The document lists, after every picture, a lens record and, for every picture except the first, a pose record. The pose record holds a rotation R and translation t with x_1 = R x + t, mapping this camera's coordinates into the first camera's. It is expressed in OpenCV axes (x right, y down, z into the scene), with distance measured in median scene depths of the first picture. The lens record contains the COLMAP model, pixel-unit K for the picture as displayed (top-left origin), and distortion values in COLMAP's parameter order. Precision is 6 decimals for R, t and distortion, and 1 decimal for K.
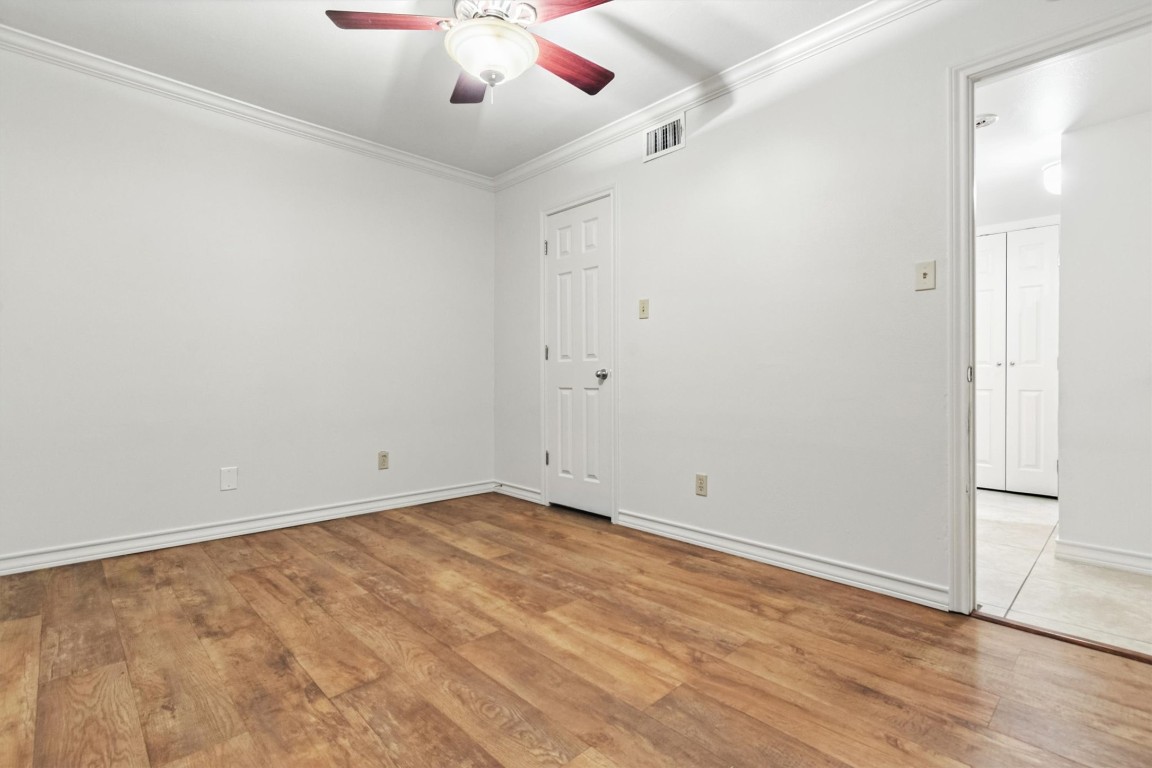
lens RADIAL K [[537.3, 0, 583.4], [0, 537.3, 378.4], [0, 0, 1]] dist [0.003848, -0.000654]
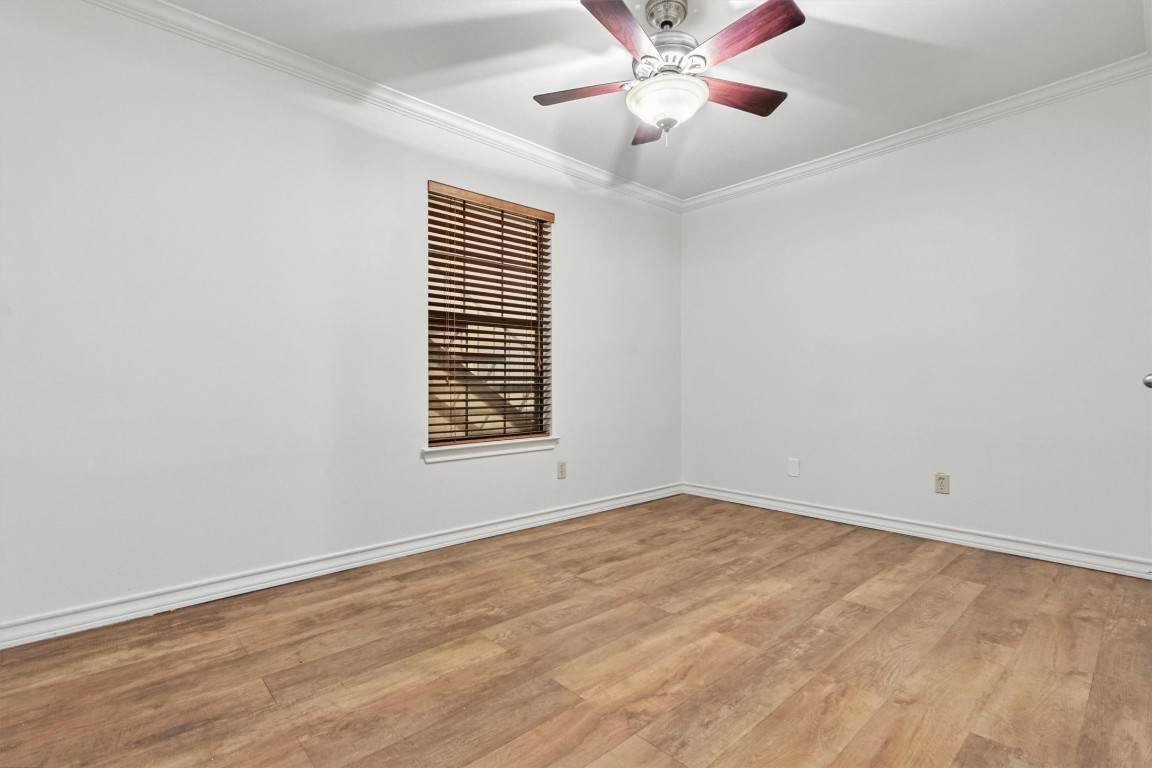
lens RADIAL K [[537.3, 0, 583.5], [0, 537.3, 387.3], [0, 0, 1]] dist [0.003848, -0.000654]
pose [[-0.032820, -0.000563, -0.999461, 0.855648], [-0.001998, 0.999998, -0.000498, -0.000705], [0.999459, 0.001980, -0.032821, 0.756442]]
